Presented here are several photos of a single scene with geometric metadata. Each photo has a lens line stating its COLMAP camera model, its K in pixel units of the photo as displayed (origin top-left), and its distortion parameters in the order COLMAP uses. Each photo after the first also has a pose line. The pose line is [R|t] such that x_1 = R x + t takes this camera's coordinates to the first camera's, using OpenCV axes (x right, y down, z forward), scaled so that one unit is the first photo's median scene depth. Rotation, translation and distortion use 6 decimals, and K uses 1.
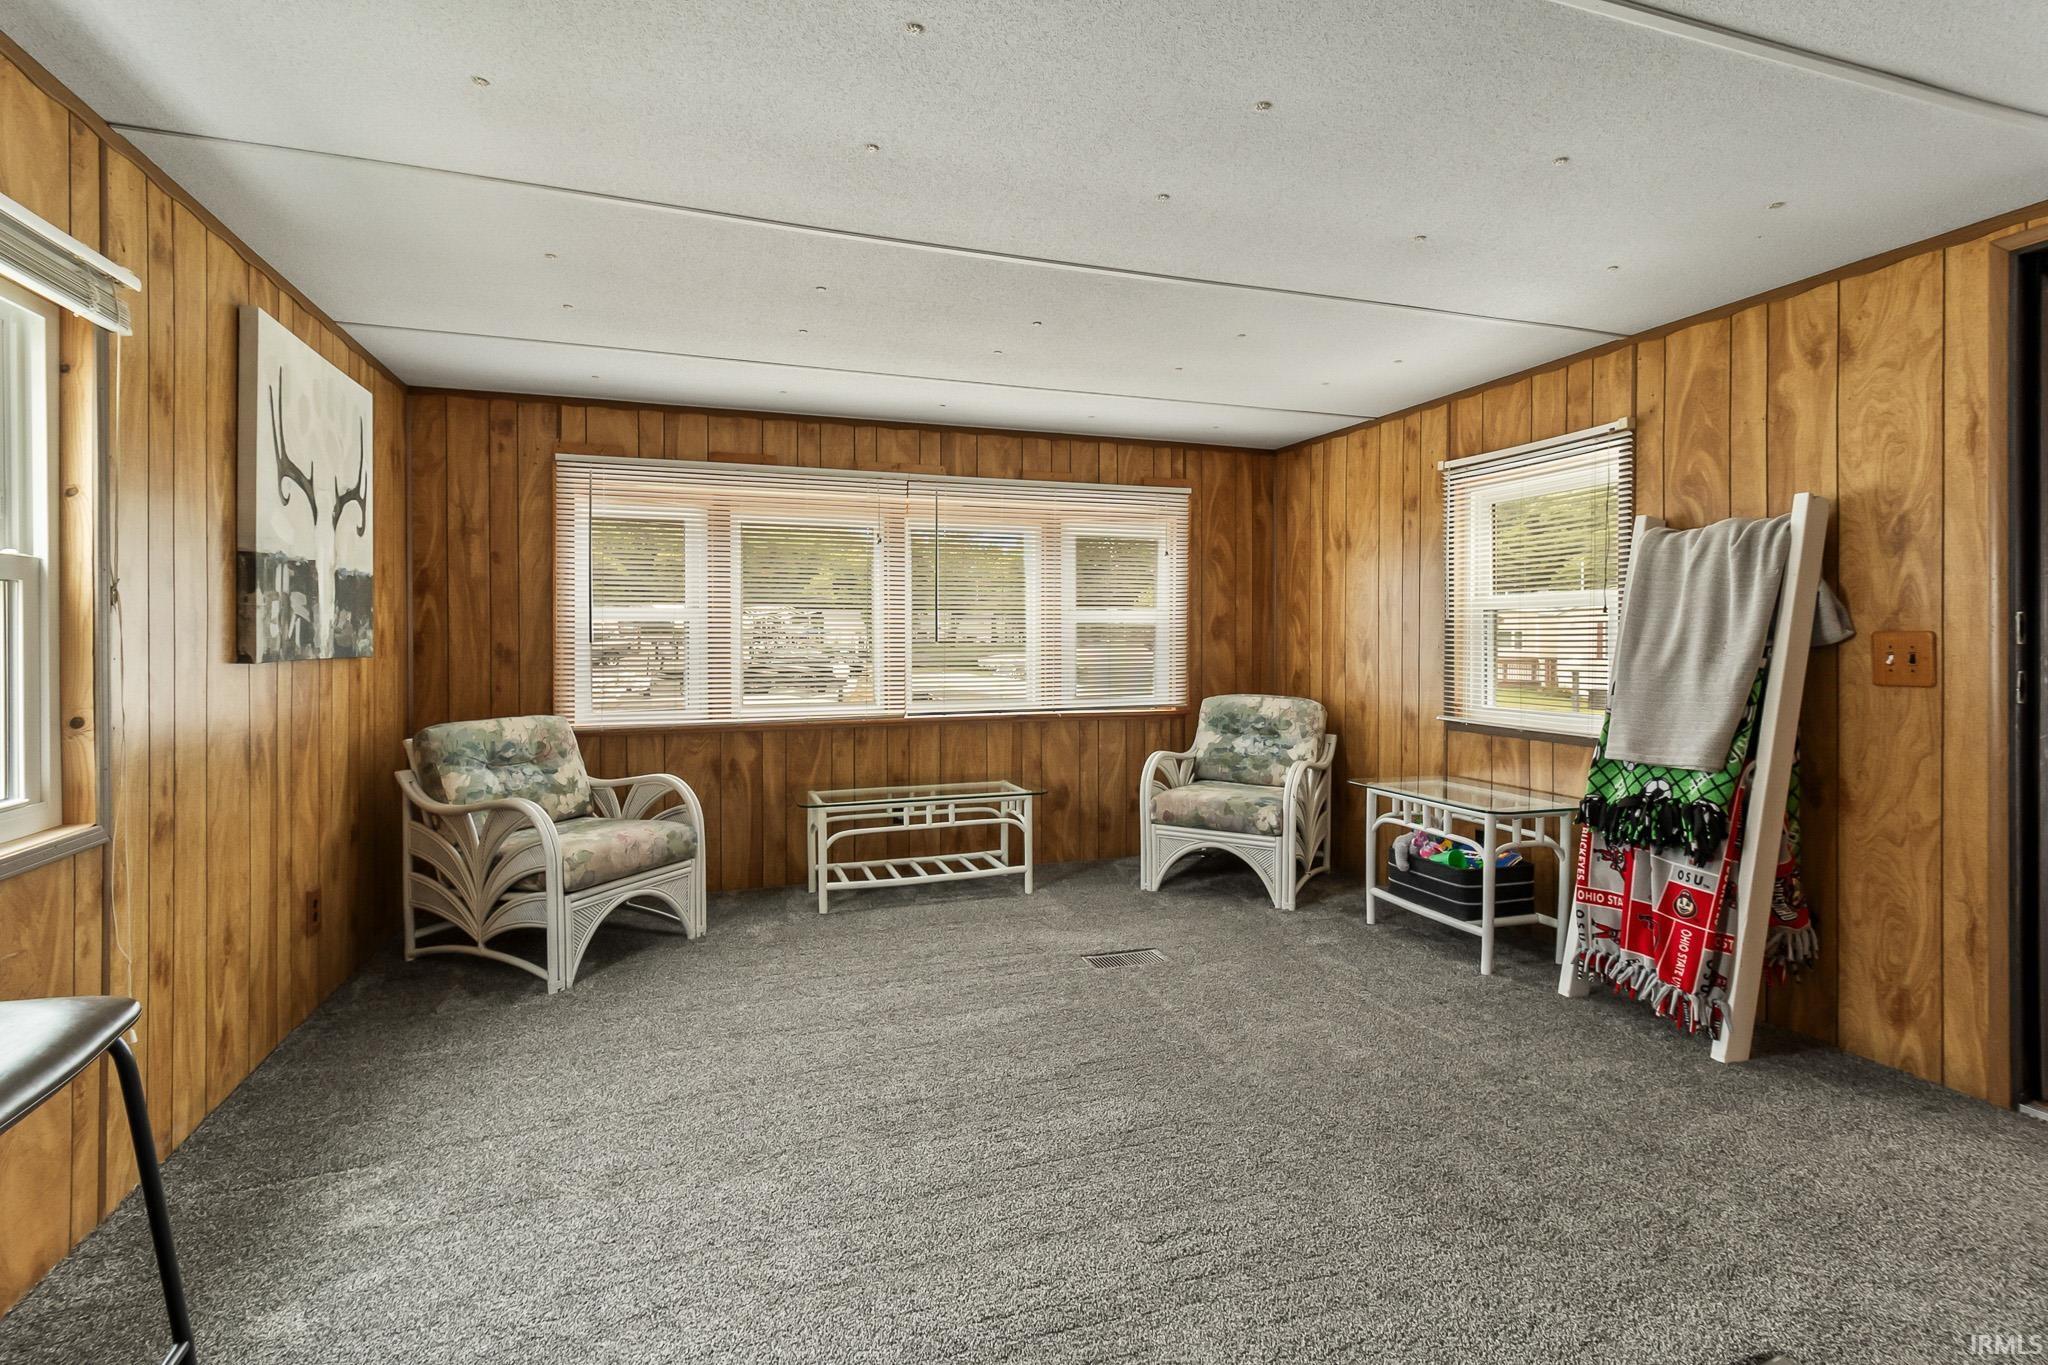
lens RADIAL K [[942.1, 0, 1058.4], [0, 942.1, 637.4], [0, 0, 1]] dist [0.009978, -0.001622]
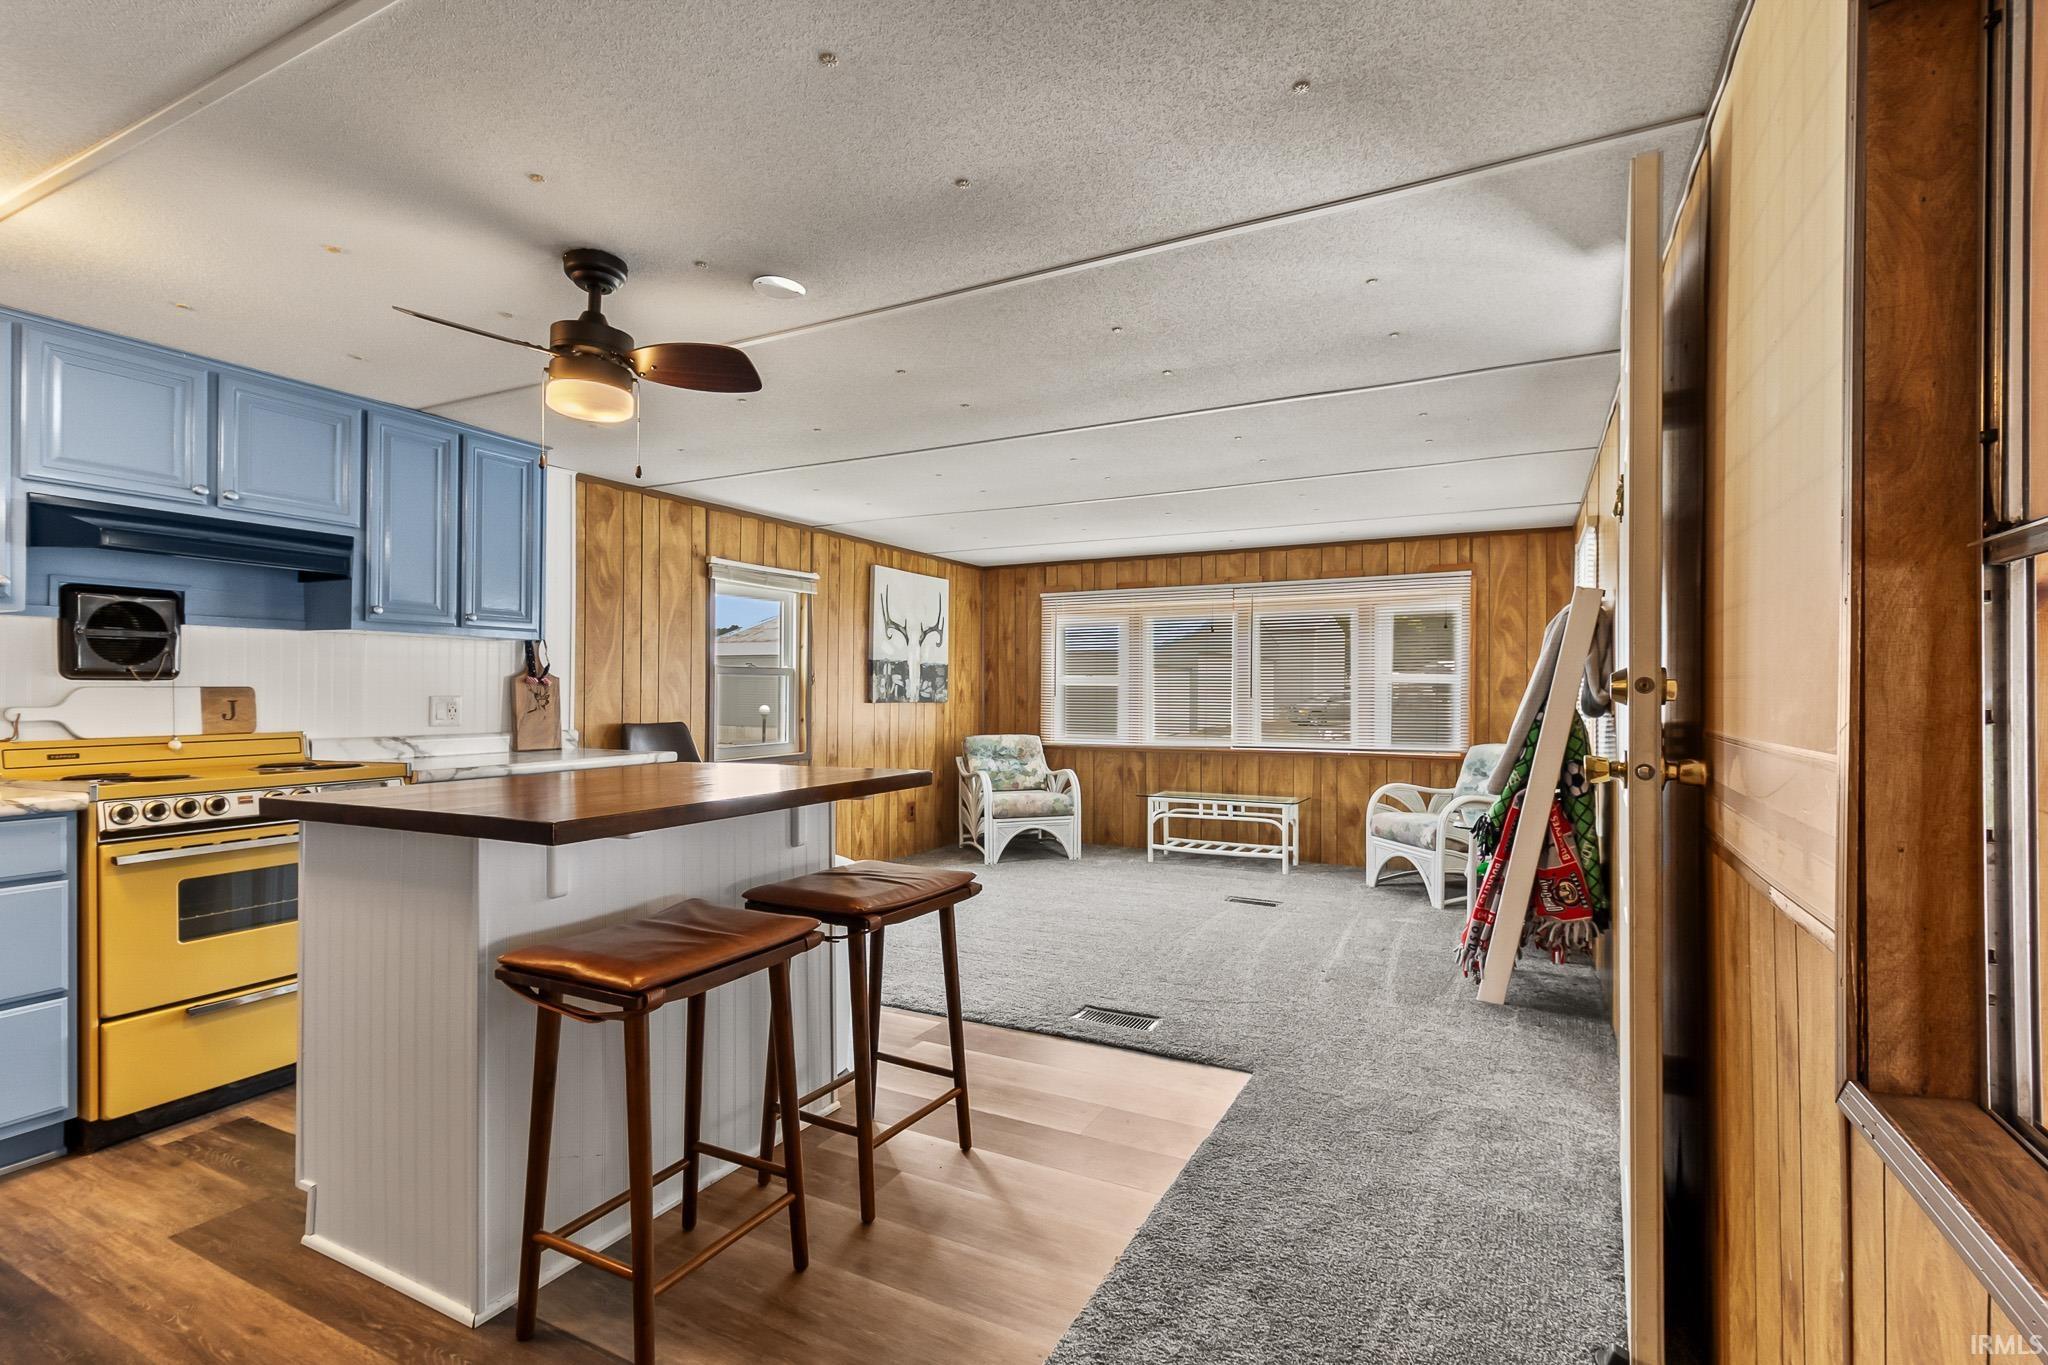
lens RADIAL K [[942.1, 0, 1071.3], [0, 942.1, 678.2], [0, 0, 1]] dist [0.009978, -0.001622]
pose [[0.715450, -0.007503, -0.698623, 0.842836], [-0.004130, 0.999879, -0.014968, -0.002837], [0.698651, 0.013594, 0.715333, -0.287805]]
